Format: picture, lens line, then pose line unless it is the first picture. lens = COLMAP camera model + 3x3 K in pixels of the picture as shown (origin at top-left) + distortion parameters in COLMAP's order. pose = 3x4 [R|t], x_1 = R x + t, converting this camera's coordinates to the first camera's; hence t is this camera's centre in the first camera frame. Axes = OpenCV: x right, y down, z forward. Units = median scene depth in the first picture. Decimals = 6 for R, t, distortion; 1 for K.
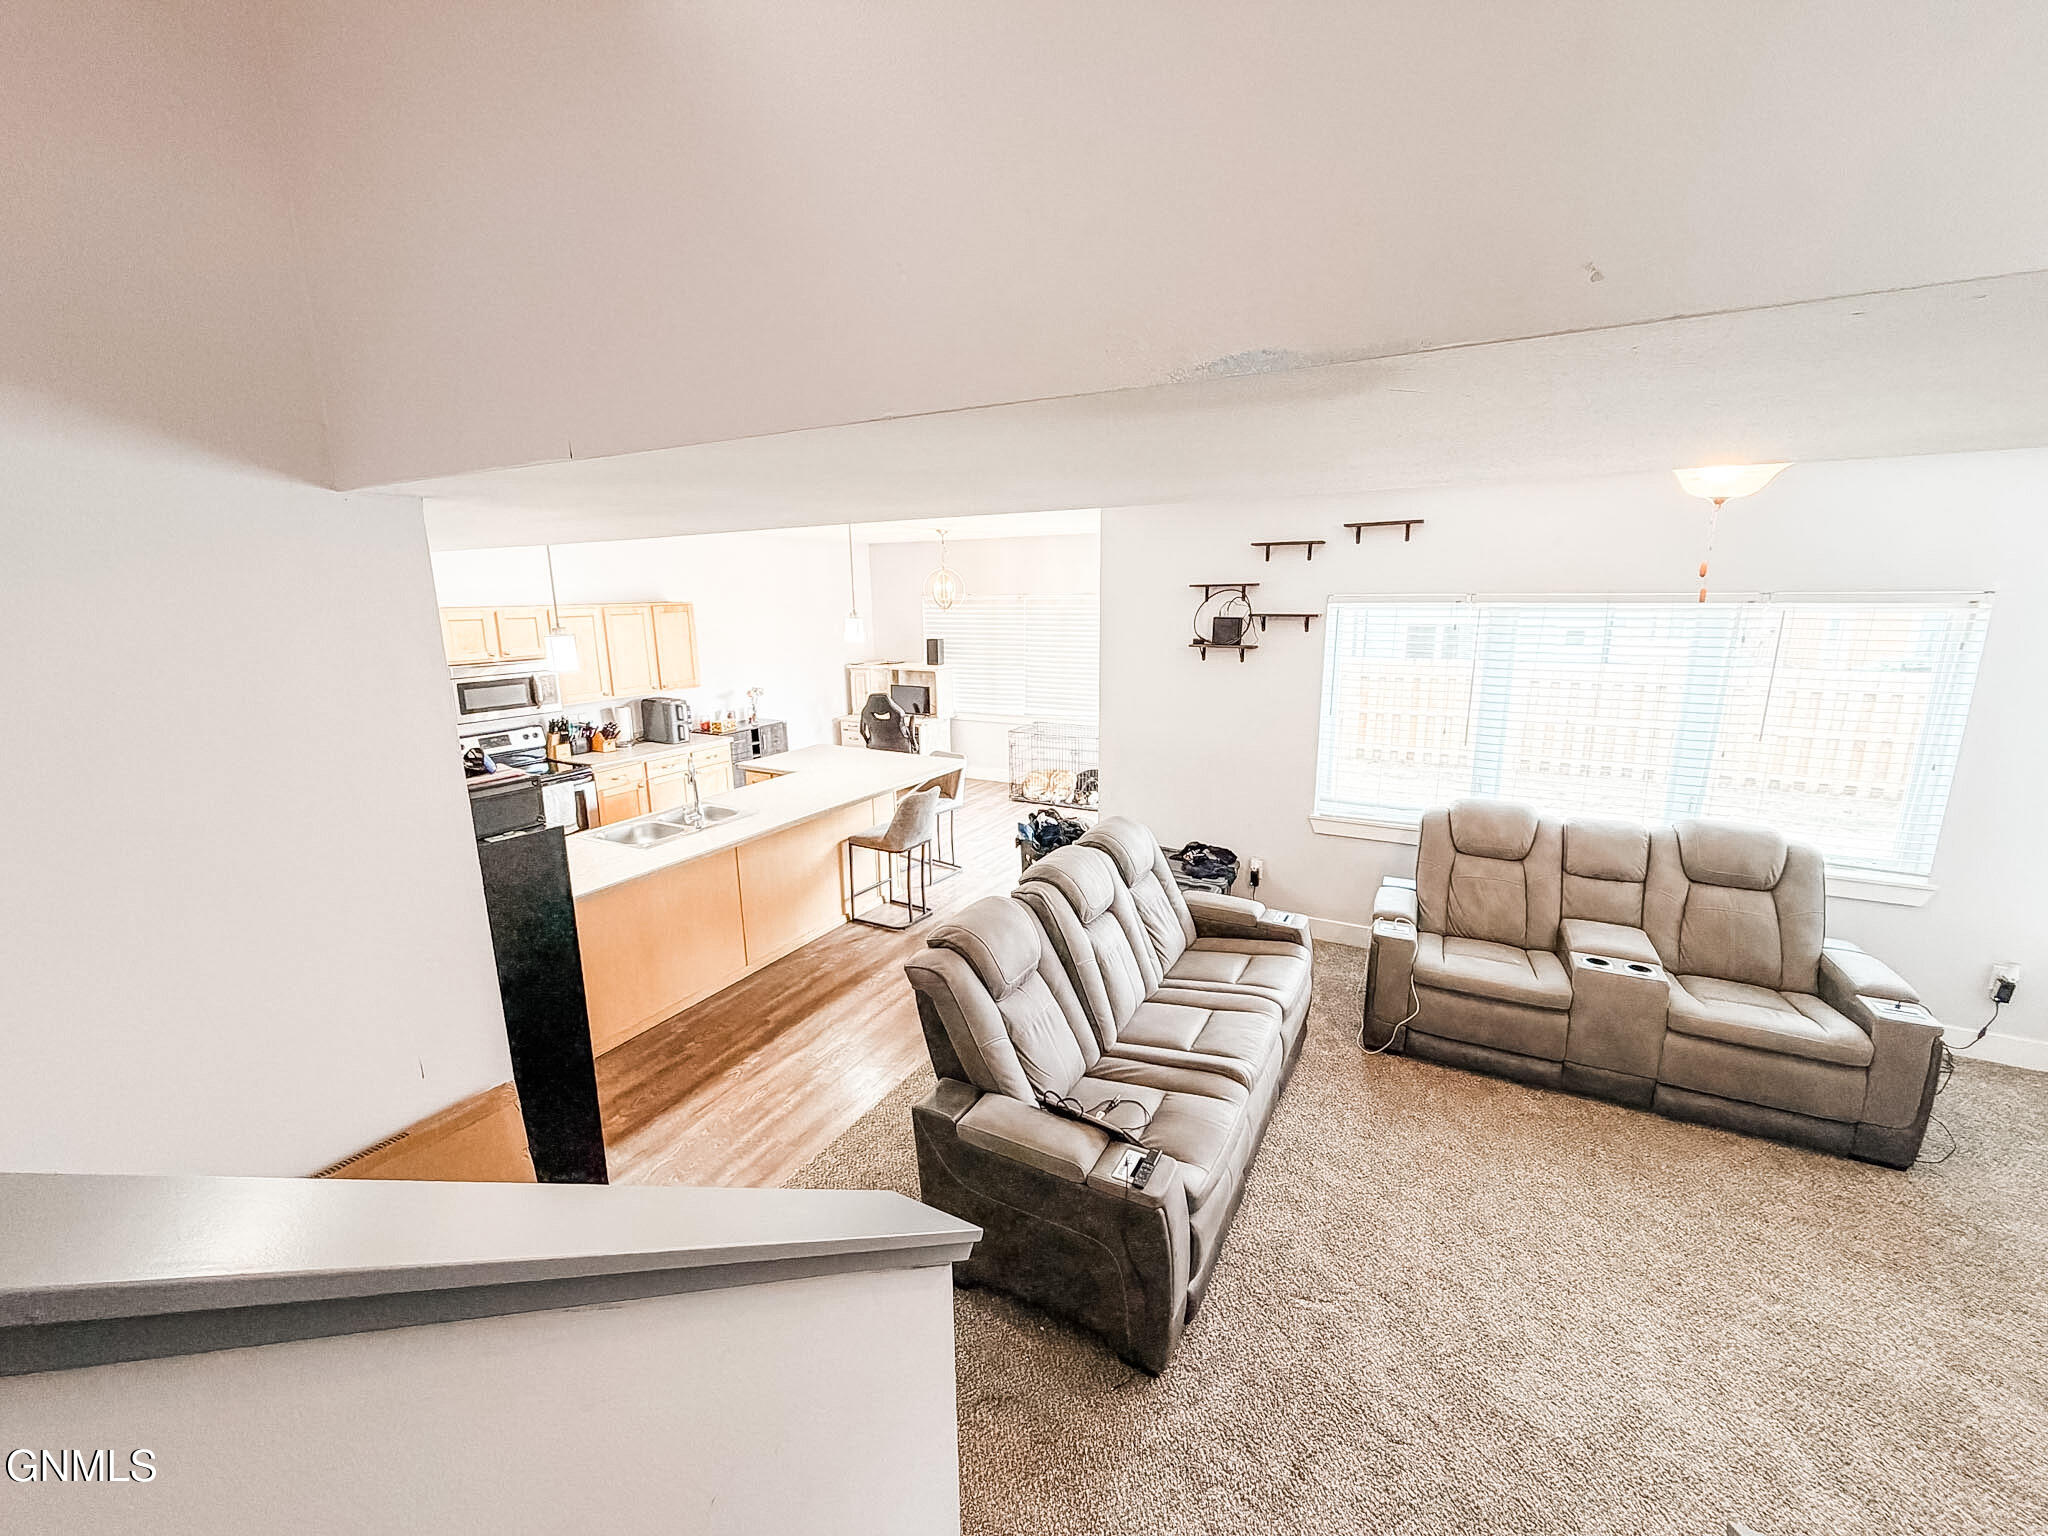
lens RADIAL K [[814.6, 0, 1020.1], [0, 814.6, 765.6], [0, 0, 1]] dist [-0.002221, 0.000017]
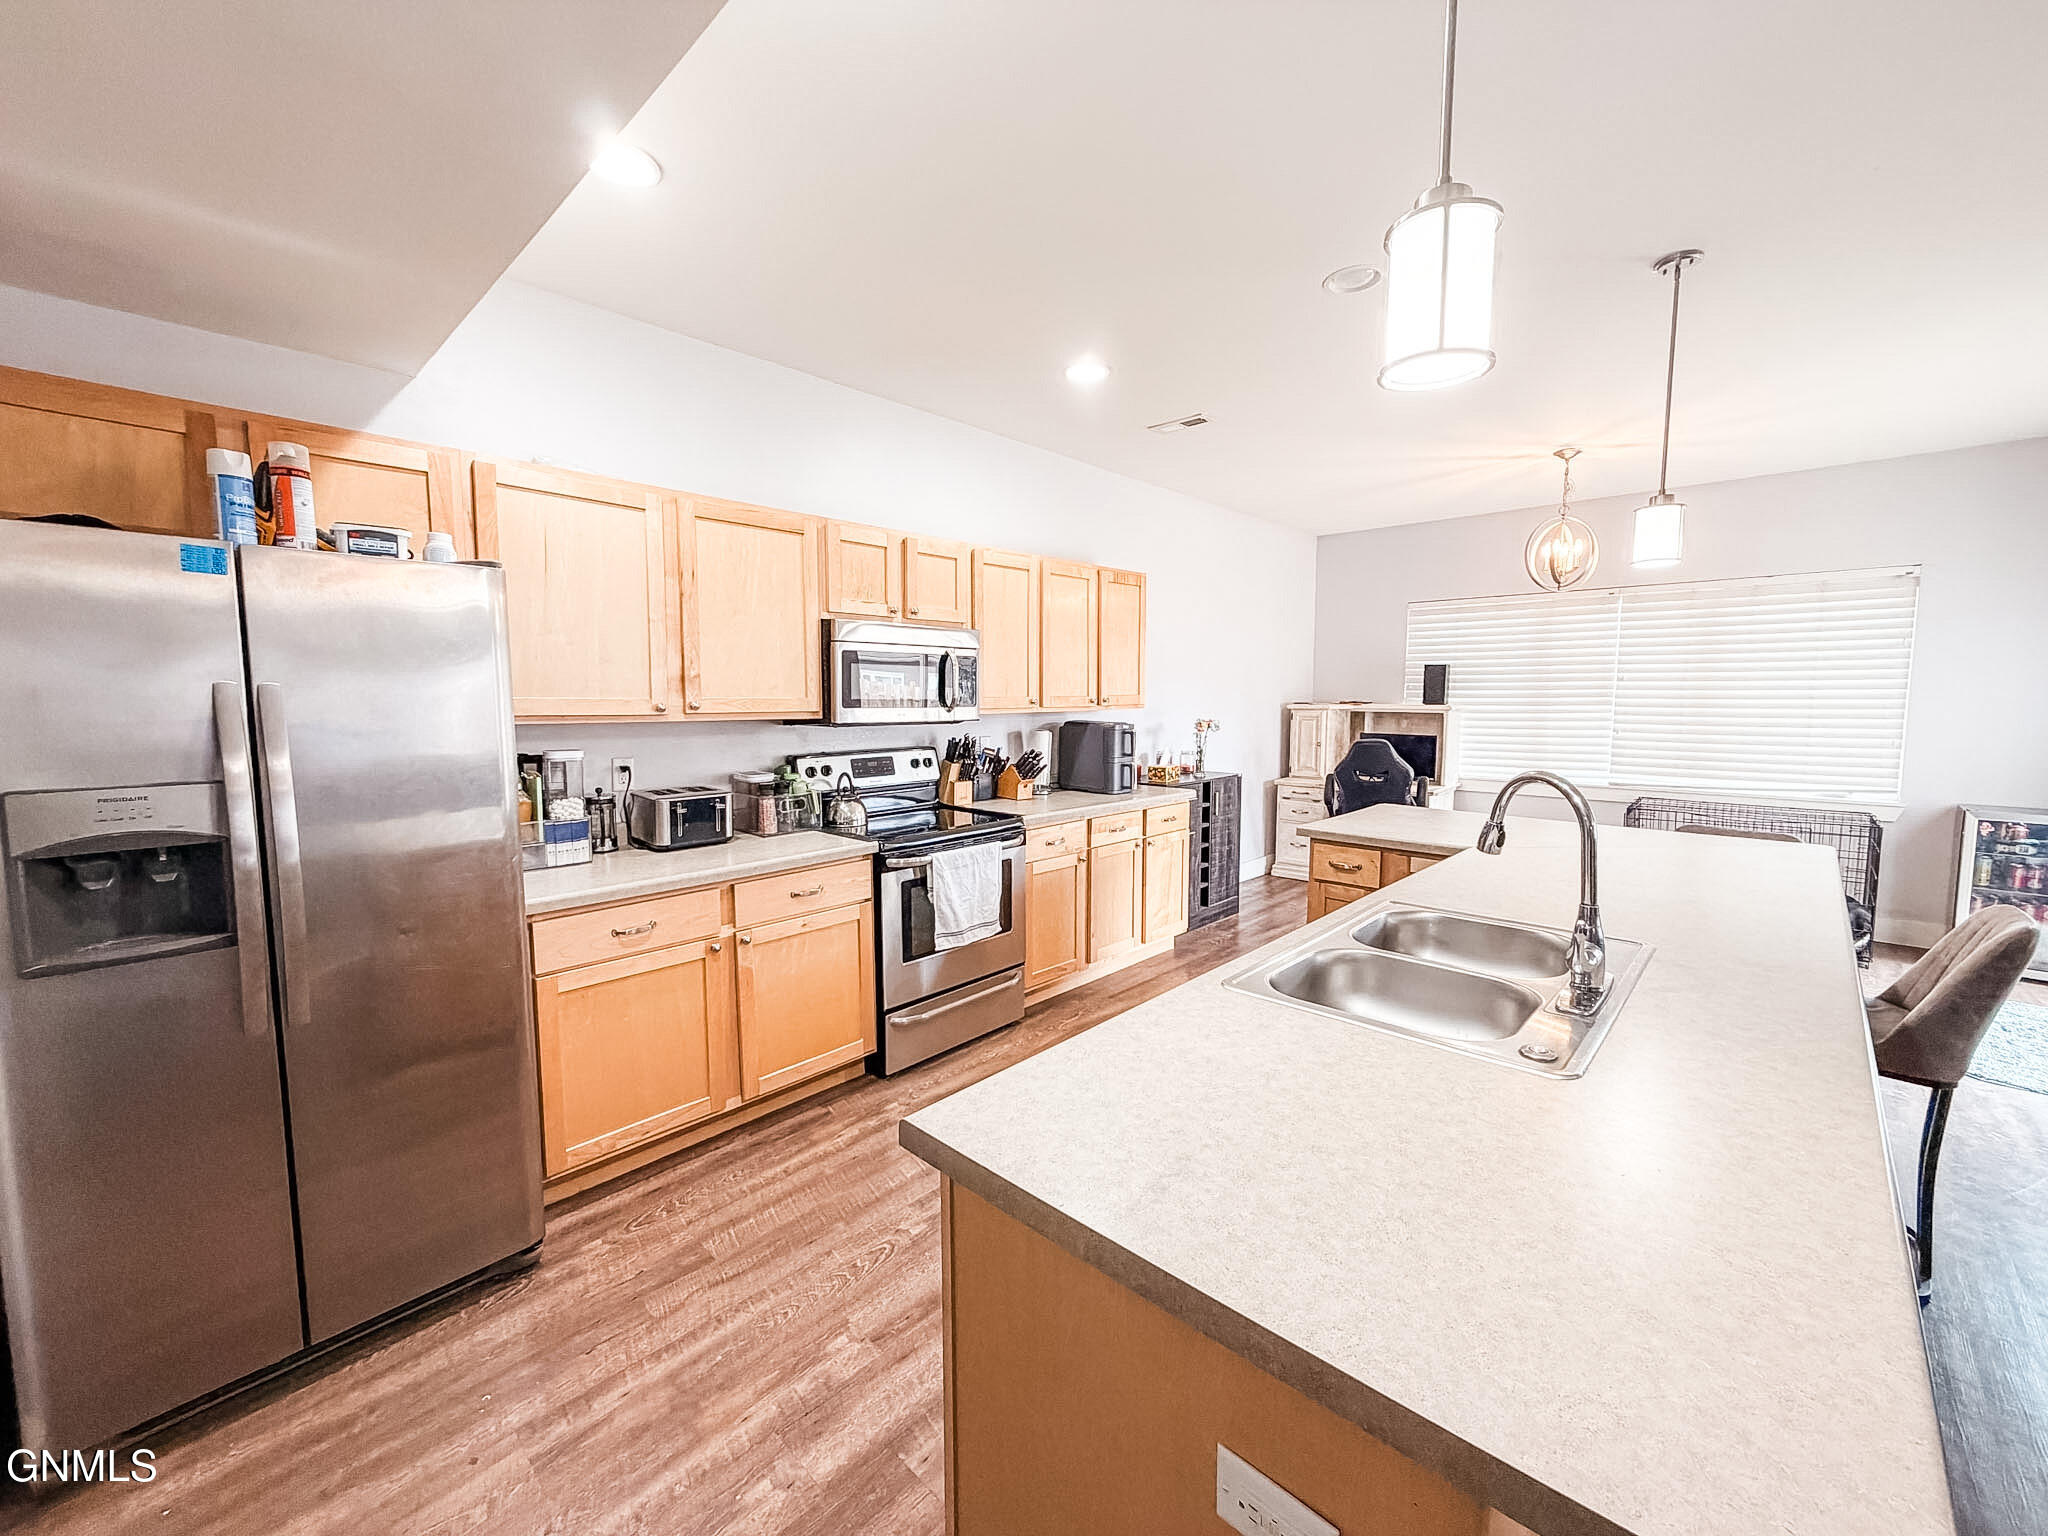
lens RADIAL K [[814.6, 0, 1025.3], [0, 814.6, 769.7], [0, 0, 1]] dist [-0.002221, 0.000017]
pose [[0.968024, 0.033853, -0.248562, -0.367439], [-0.062553, 0.992128, -0.108487, 0.027700], [0.242932, 0.120566, 0.962521, 0.431475]]
